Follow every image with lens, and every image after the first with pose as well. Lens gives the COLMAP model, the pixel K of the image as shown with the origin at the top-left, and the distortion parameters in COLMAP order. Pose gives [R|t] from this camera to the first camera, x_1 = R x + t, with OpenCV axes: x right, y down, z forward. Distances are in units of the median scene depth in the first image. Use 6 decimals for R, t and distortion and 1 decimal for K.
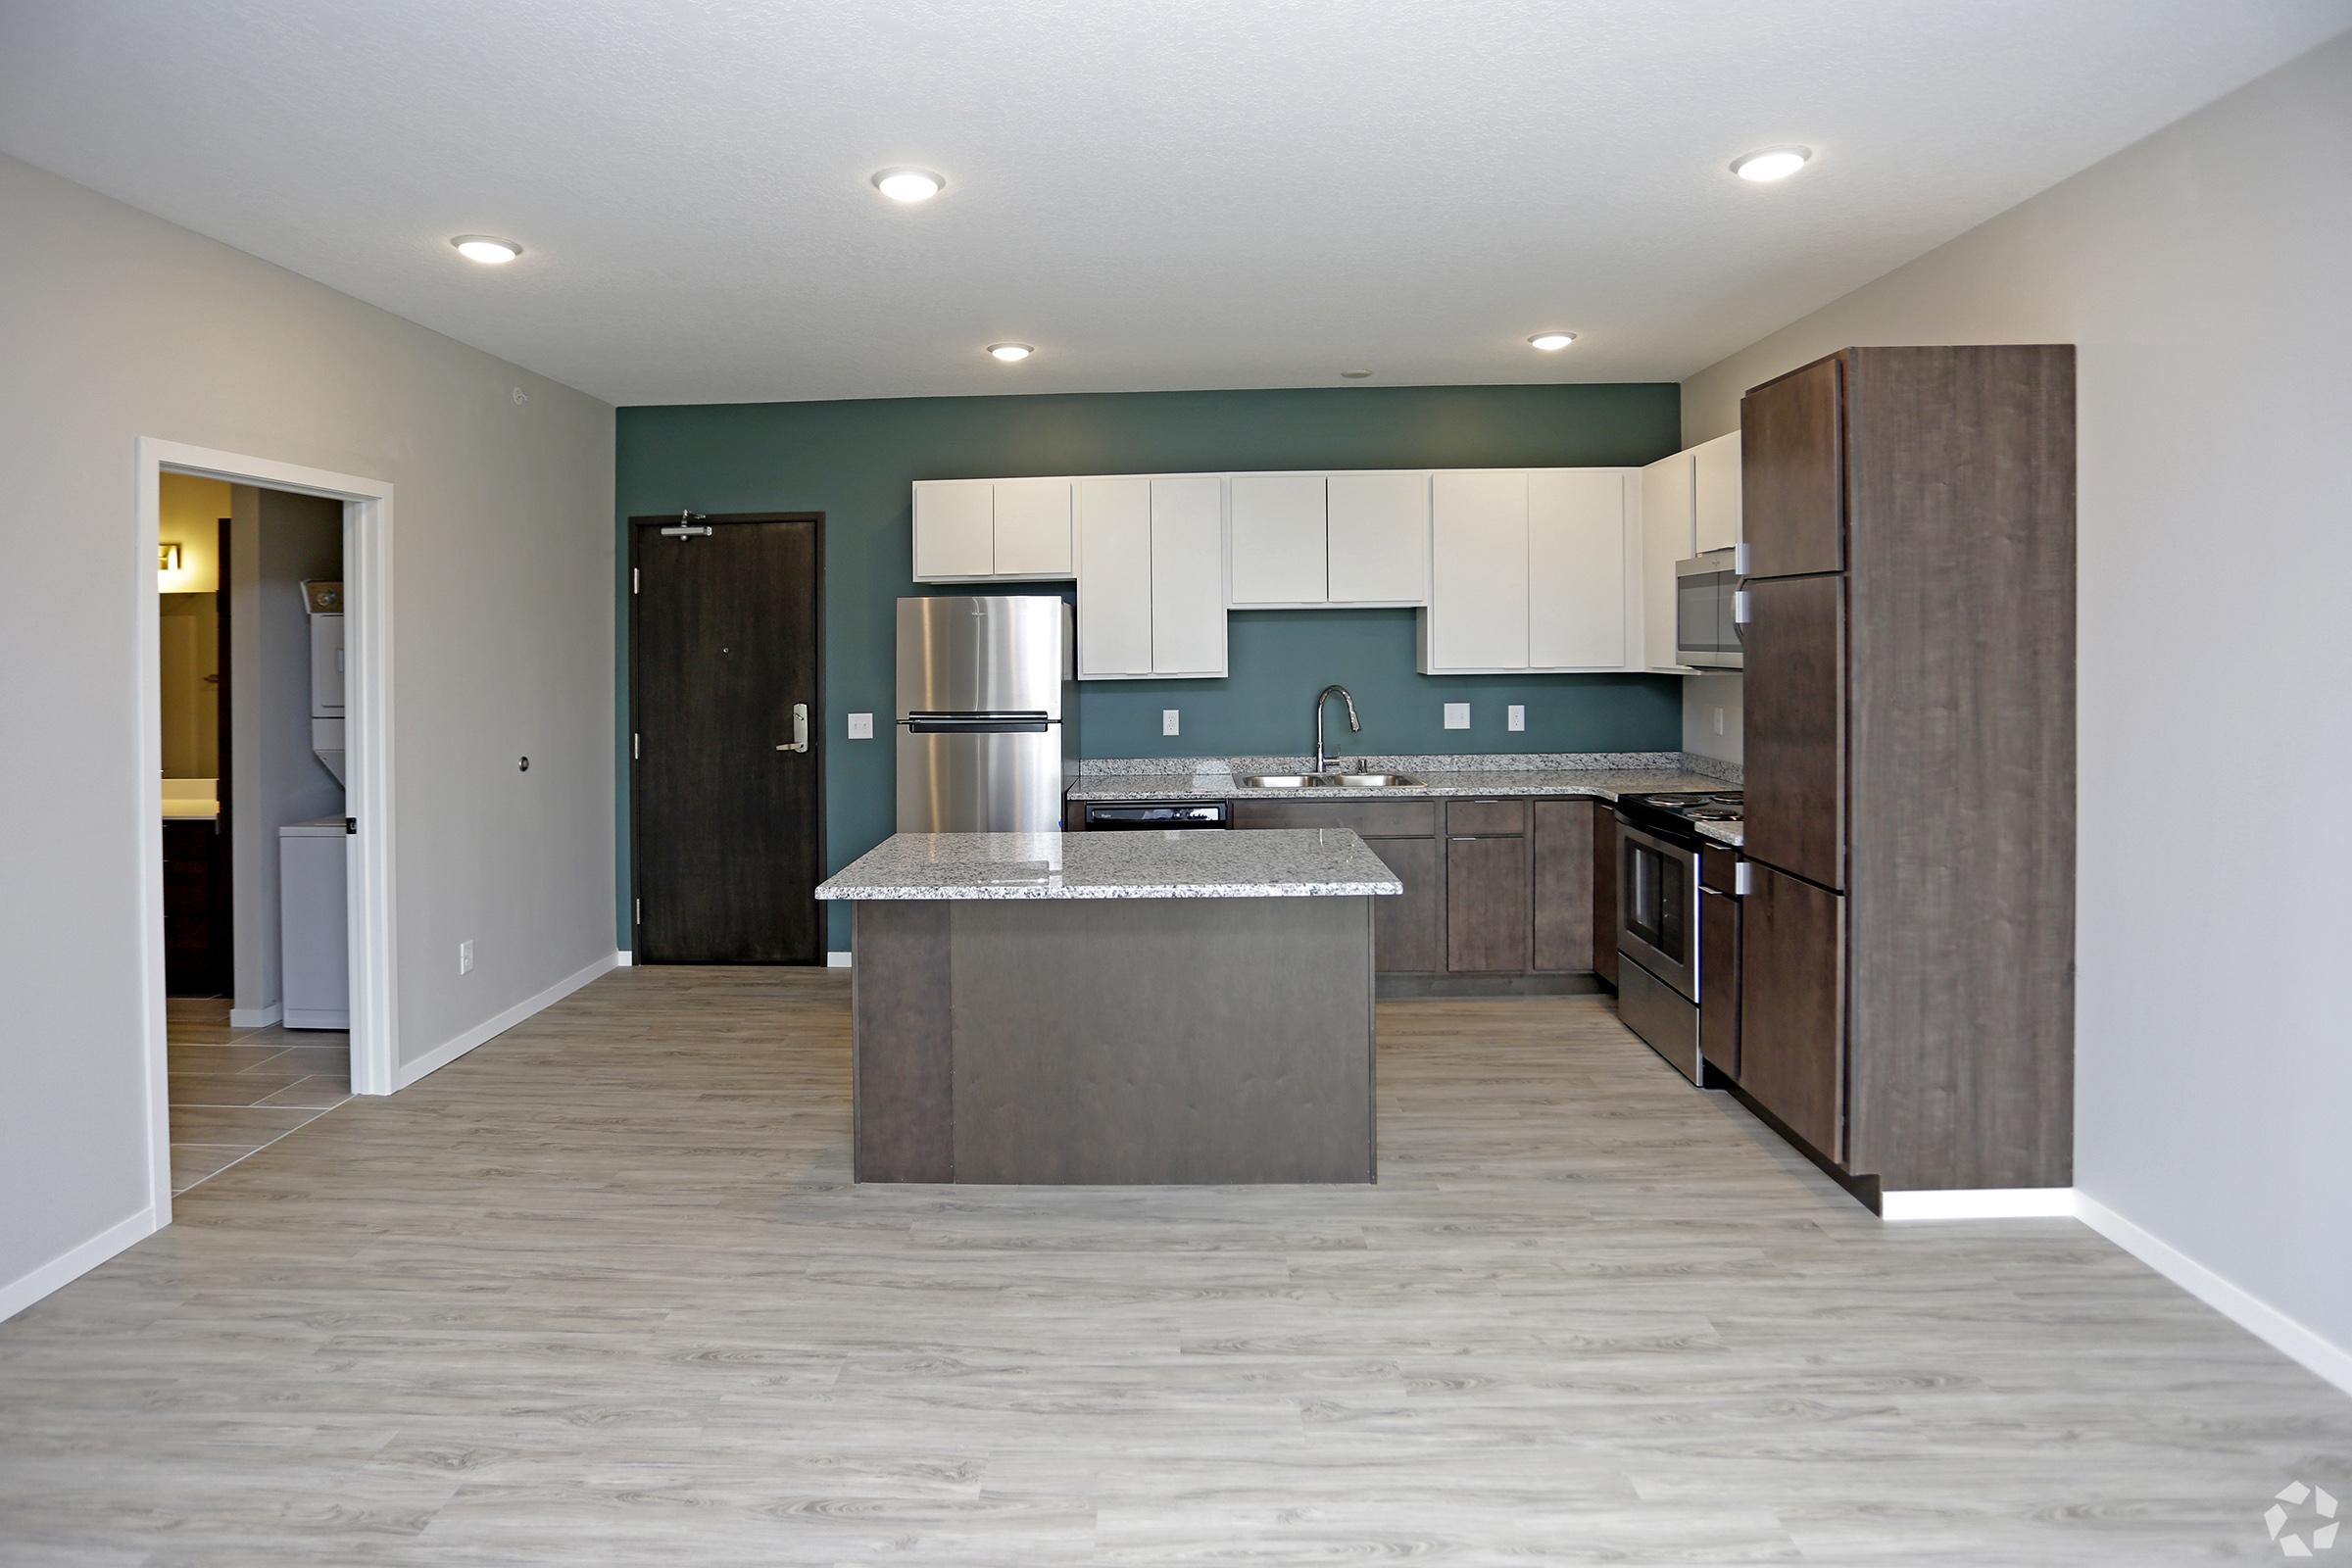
lens RADIAL K [[1334.6, 0, 1172.3], [0, 1334.6, 692.3], [0, 0, 1]] dist [-0.073979, 0.038831]
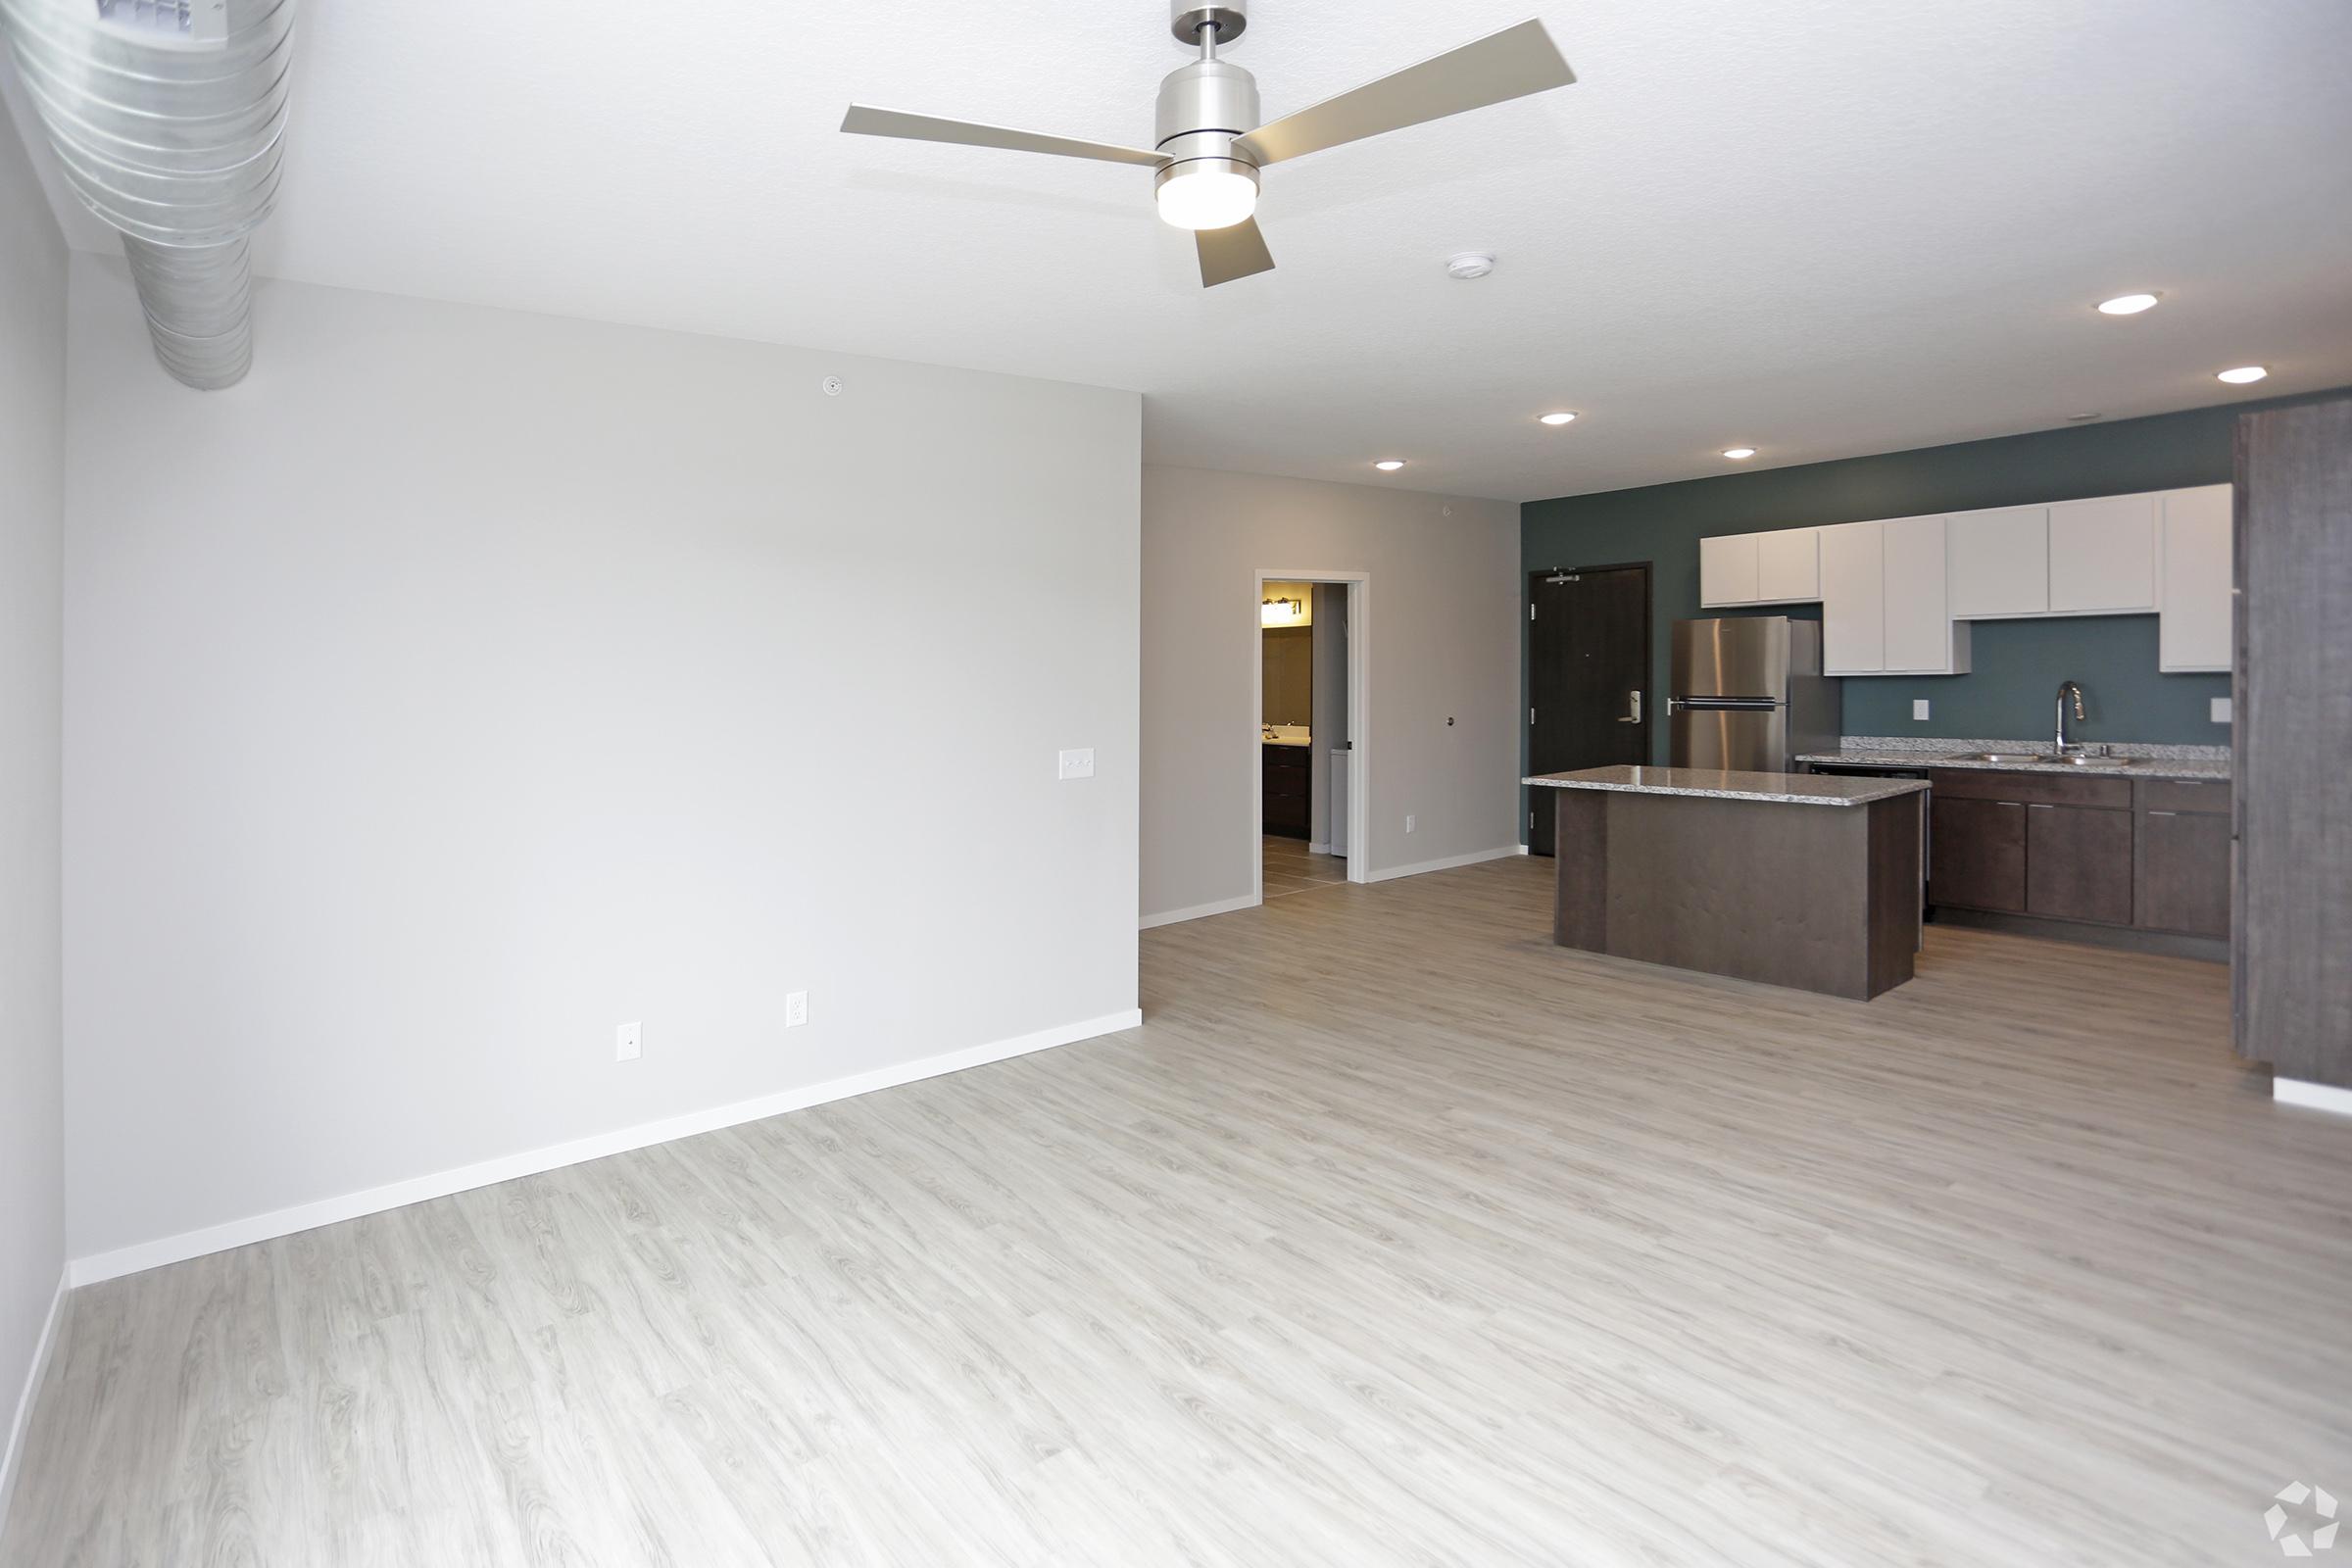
lens RADIAL K [[1154.7, 0, 1173.6], [0, 1154.7, 682.4], [0, 0, 1]] dist [0.000064, 0.000113]
pose [[0.690980, 0.008594, -0.722823, 0.374084], [-0.013328, 0.999911, -0.000853, 0.009052], [0.722751, 0.010223, 0.691033, -0.338808]]
